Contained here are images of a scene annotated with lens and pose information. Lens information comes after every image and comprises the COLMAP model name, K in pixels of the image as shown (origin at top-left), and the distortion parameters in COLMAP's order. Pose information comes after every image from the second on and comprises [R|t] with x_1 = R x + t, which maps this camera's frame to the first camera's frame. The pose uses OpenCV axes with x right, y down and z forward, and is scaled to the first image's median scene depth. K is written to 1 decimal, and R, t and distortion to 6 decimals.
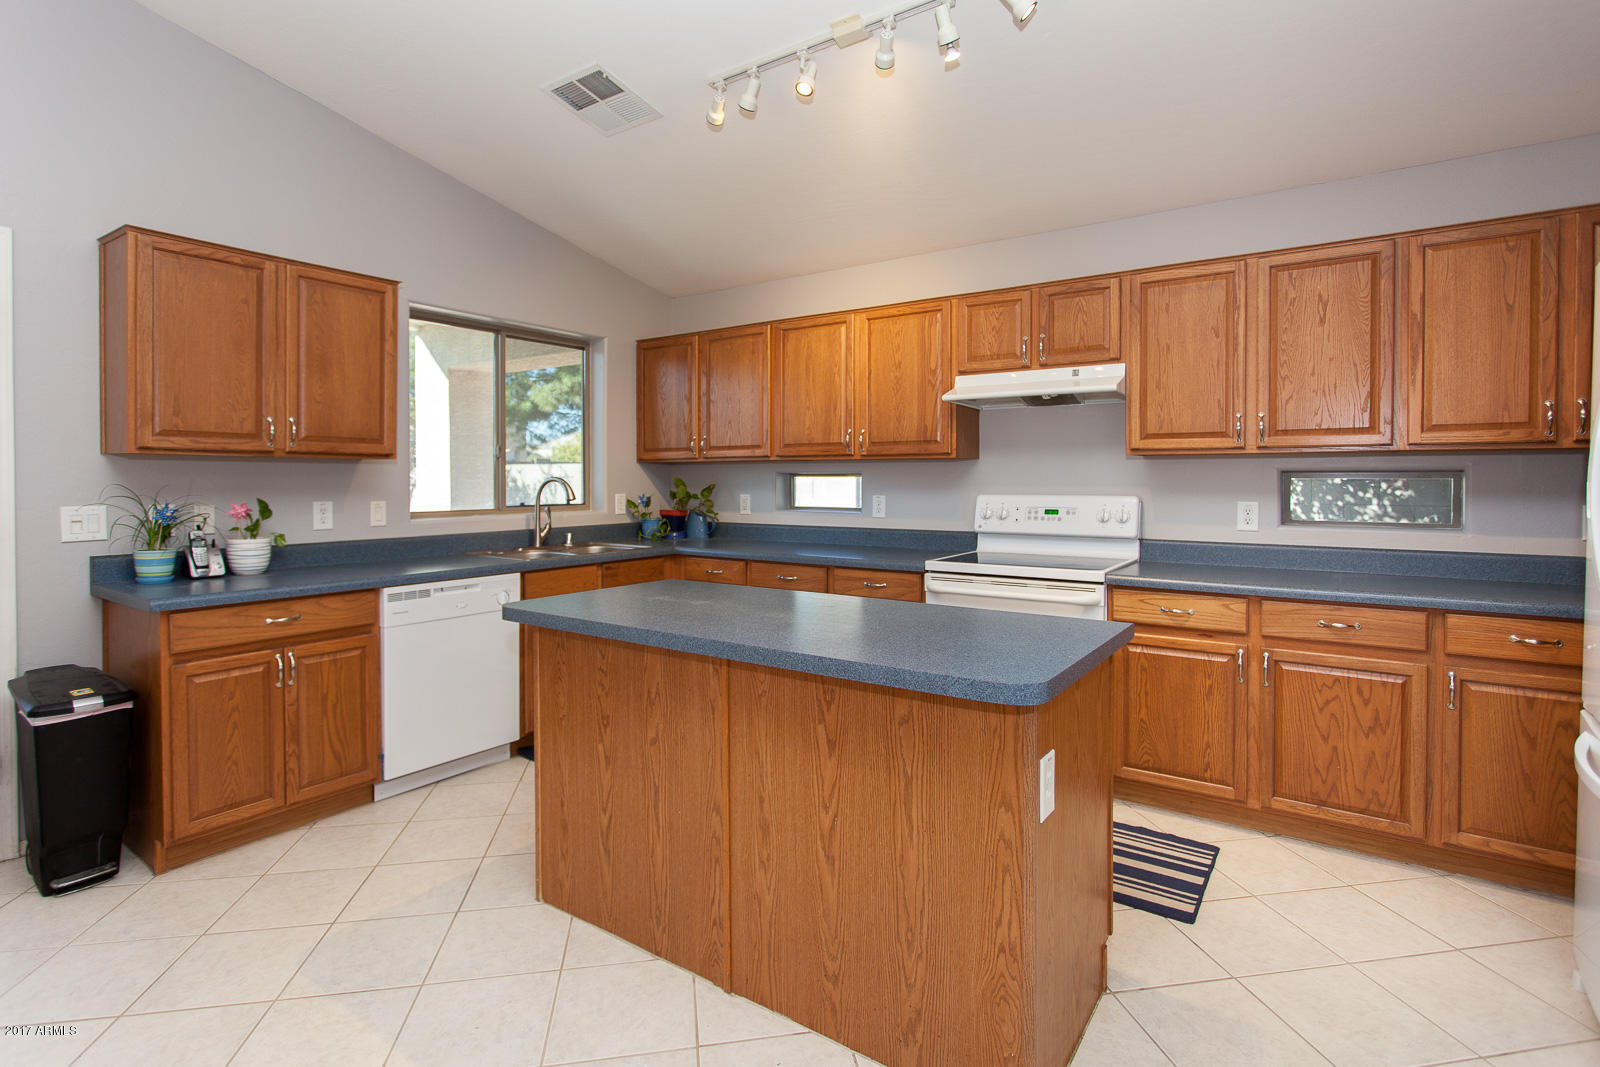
lens RADIAL K [[792.6, 0, 804.0], [0, 792.6, 502.6], [0, 0, 1]] dist [-0.001863, 0.000047]
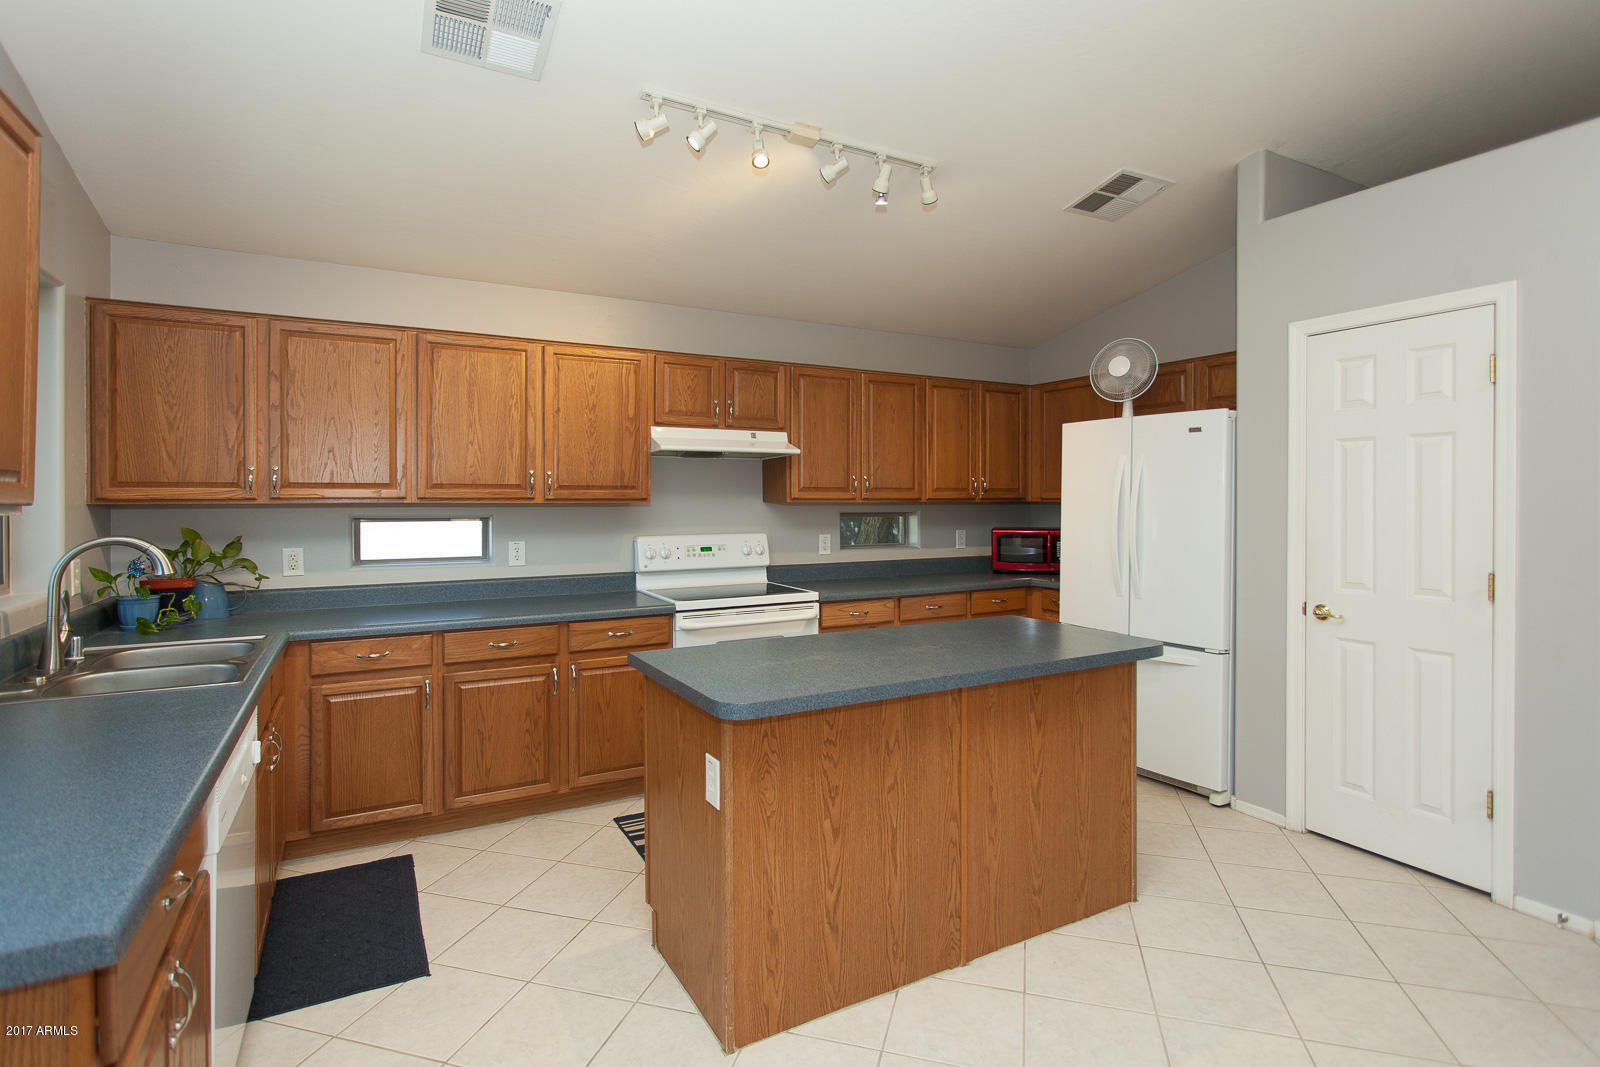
lens RADIAL K [[784.6, 0, 810.4], [0, 784.6, 508.5], [0, 0, 1]] dist [-0.002917, 0.001844]
pose [[0.434997, -0.010364, 0.900372, -0.706312], [0.027787, 0.999612, -0.001919, -0.044284], [-0.900003, 0.025854, 0.435116, 0.377518]]
